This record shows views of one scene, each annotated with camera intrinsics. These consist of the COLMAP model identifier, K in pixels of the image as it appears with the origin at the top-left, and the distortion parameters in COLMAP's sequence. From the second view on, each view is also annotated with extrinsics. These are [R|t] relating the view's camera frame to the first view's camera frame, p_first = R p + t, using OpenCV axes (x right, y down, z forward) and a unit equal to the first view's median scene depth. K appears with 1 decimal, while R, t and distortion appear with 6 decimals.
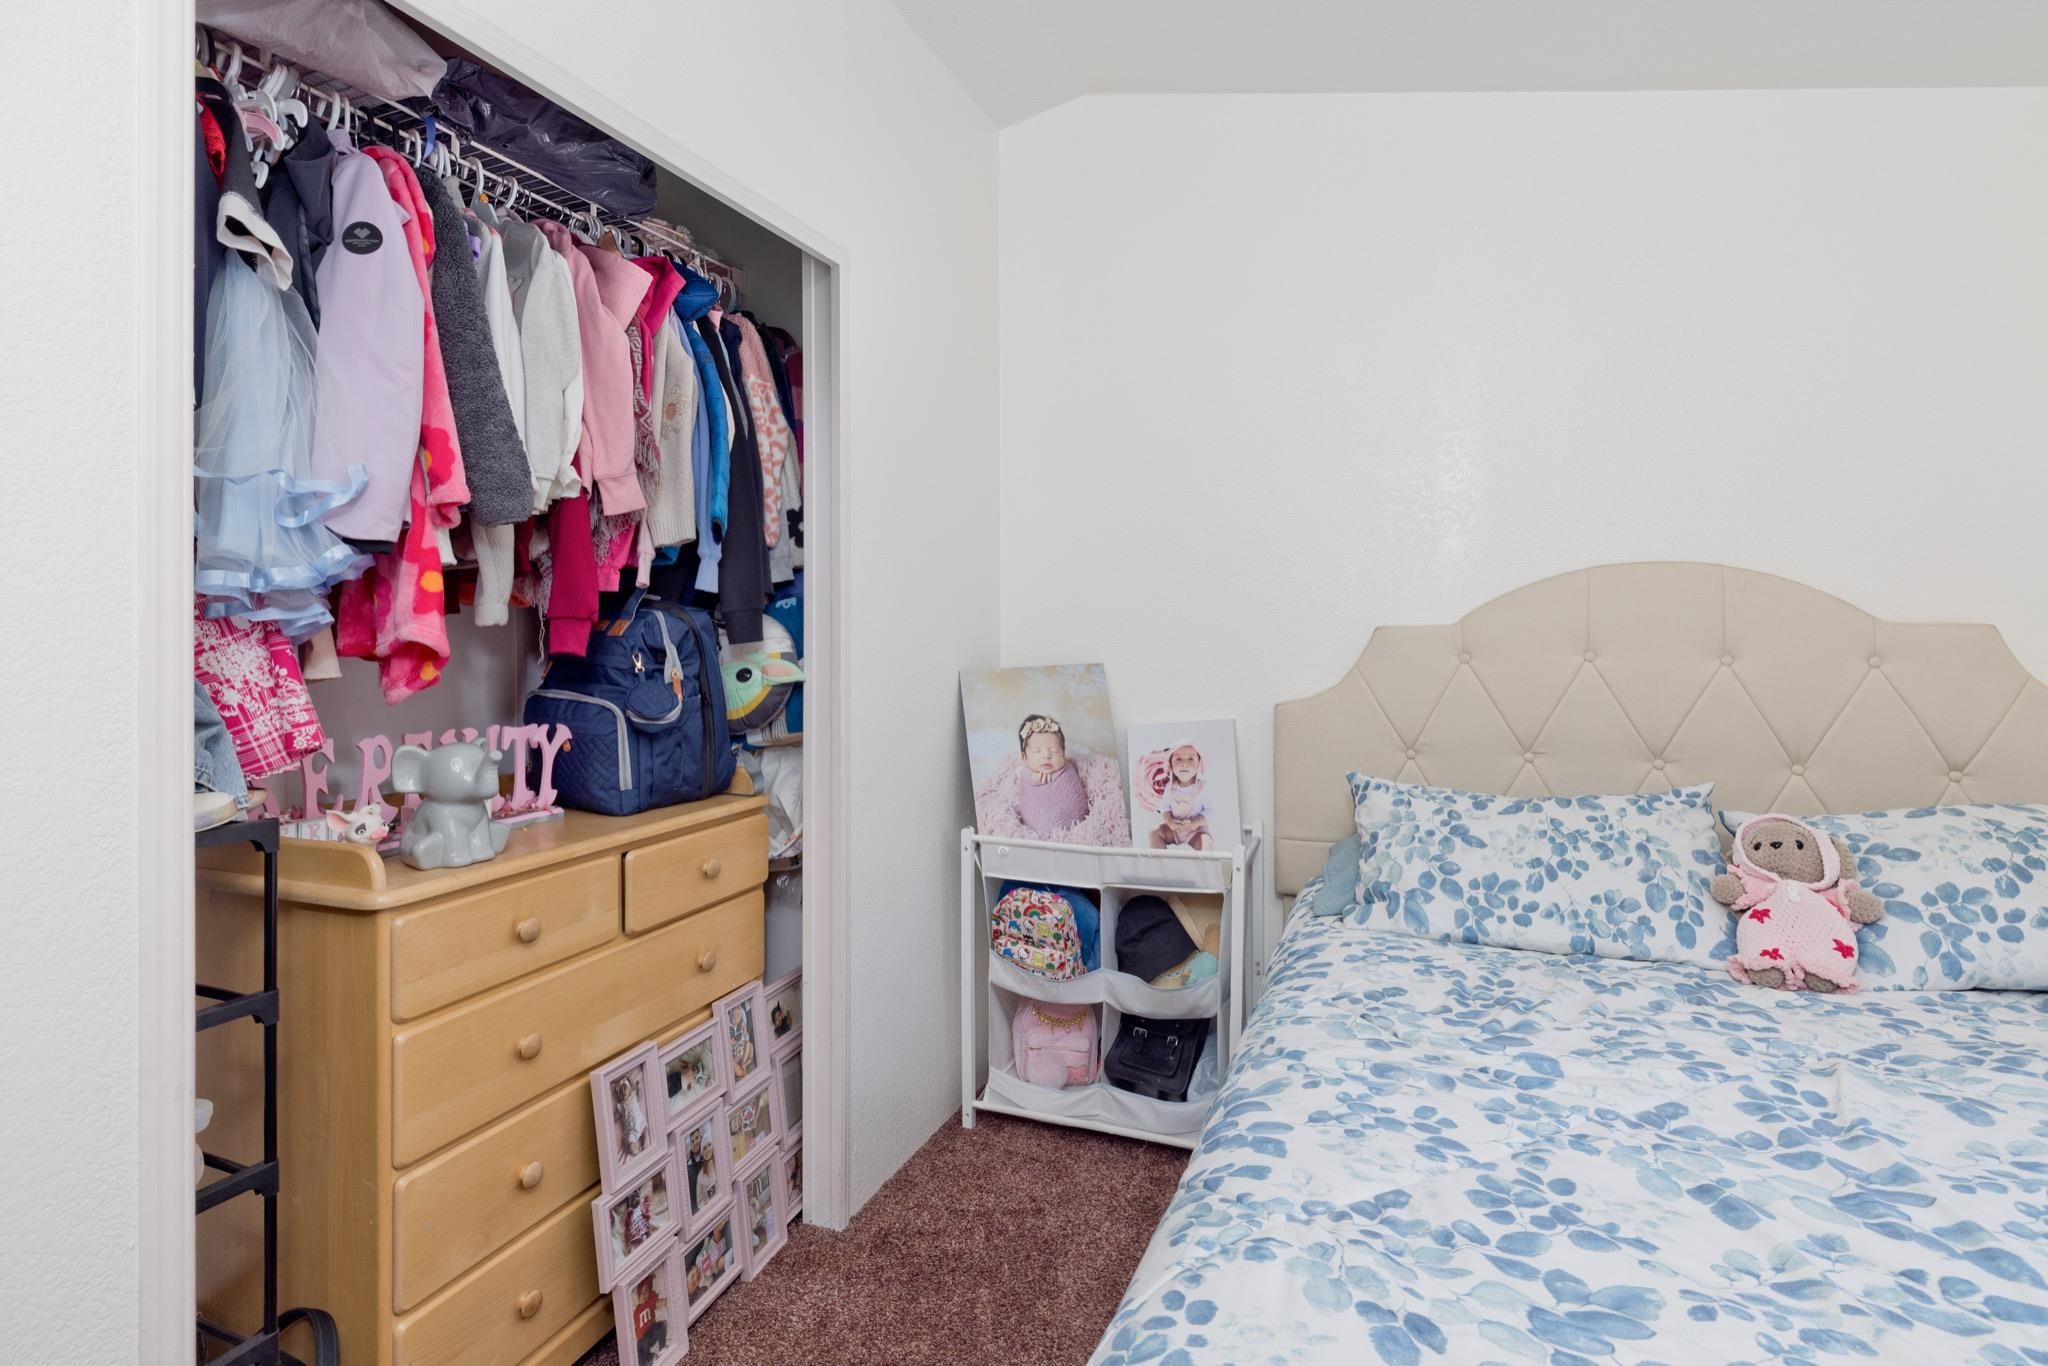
lens RADIAL K [[1008.6, 0, 1023.3], [0, 1008.6, 607.6], [0, 0, 1]] dist [0.001456, 0.002477]
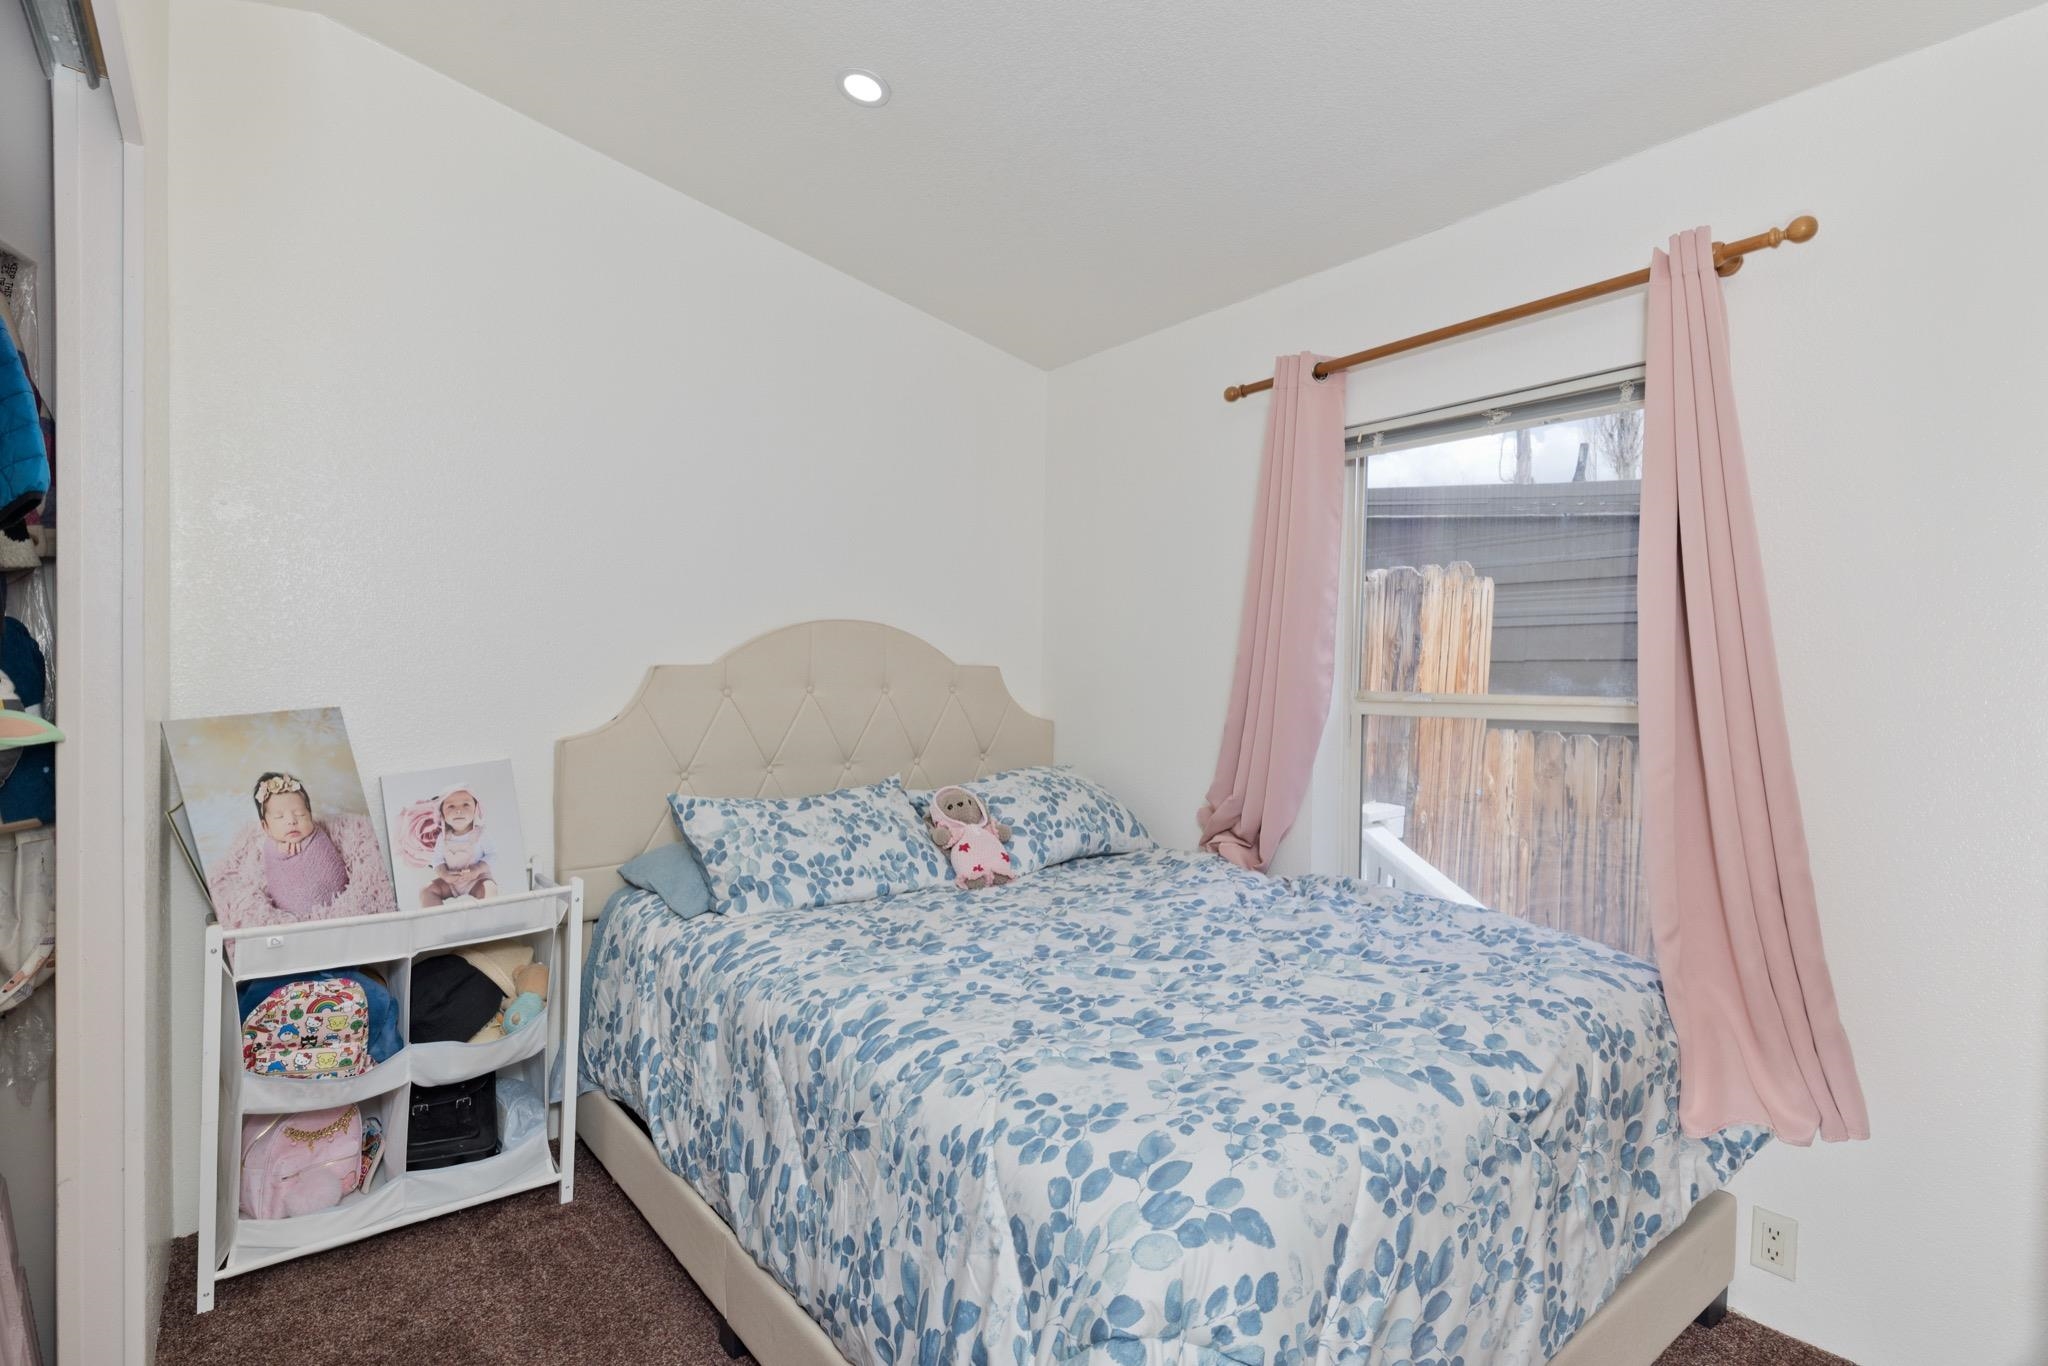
lens RADIAL K [[1008.6, 0, 1021.8], [0, 1008.6, 687.3], [0, 0, 1]] dist [0.001456, 0.002477]
pose [[0.504055, -0.013538, 0.863566, -0.516877], [-0.021779, 0.999360, 0.028380, 0.003433], [-0.863397, -0.033113, 0.503437, 0.110612]]
